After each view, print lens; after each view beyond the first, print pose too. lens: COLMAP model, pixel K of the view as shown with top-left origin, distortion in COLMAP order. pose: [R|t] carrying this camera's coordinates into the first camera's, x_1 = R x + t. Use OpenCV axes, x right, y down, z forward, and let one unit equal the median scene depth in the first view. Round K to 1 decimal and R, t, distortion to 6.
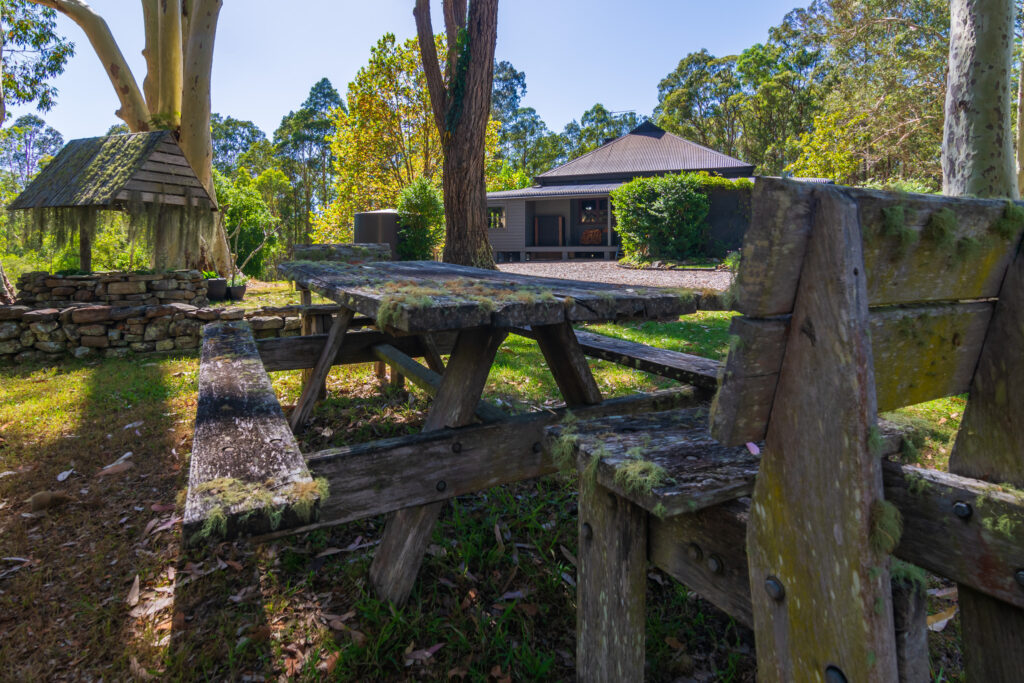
lens RADIAL K [[521.4, 0, 512.0], [0, 521.4, 341.5], [0, 0, 1]] dist [-0.002102, -0.000548]
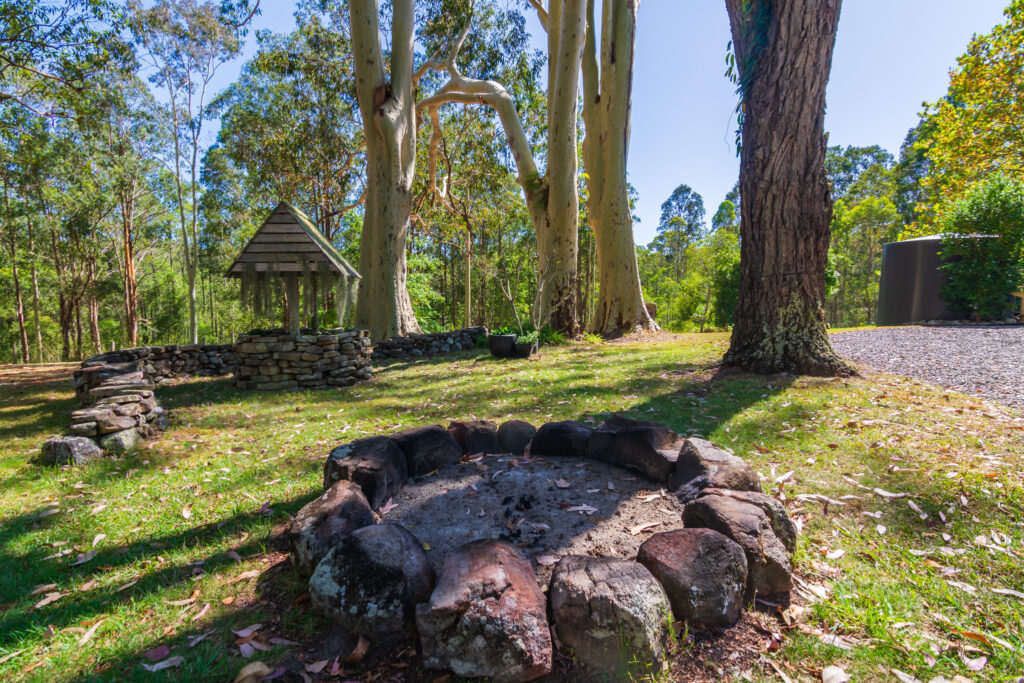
lens RADIAL K [[521.4, 0, 512.0], [0, 521.4, 341.5], [0, 0, 1]] dist [-0.002102, -0.000548]
pose [[0.427305, 0.080780, -0.900491, 0.062975], [-0.144153, 0.989346, 0.020346, -0.026637], [0.892541, 0.121114, 0.434397, 0.122249]]
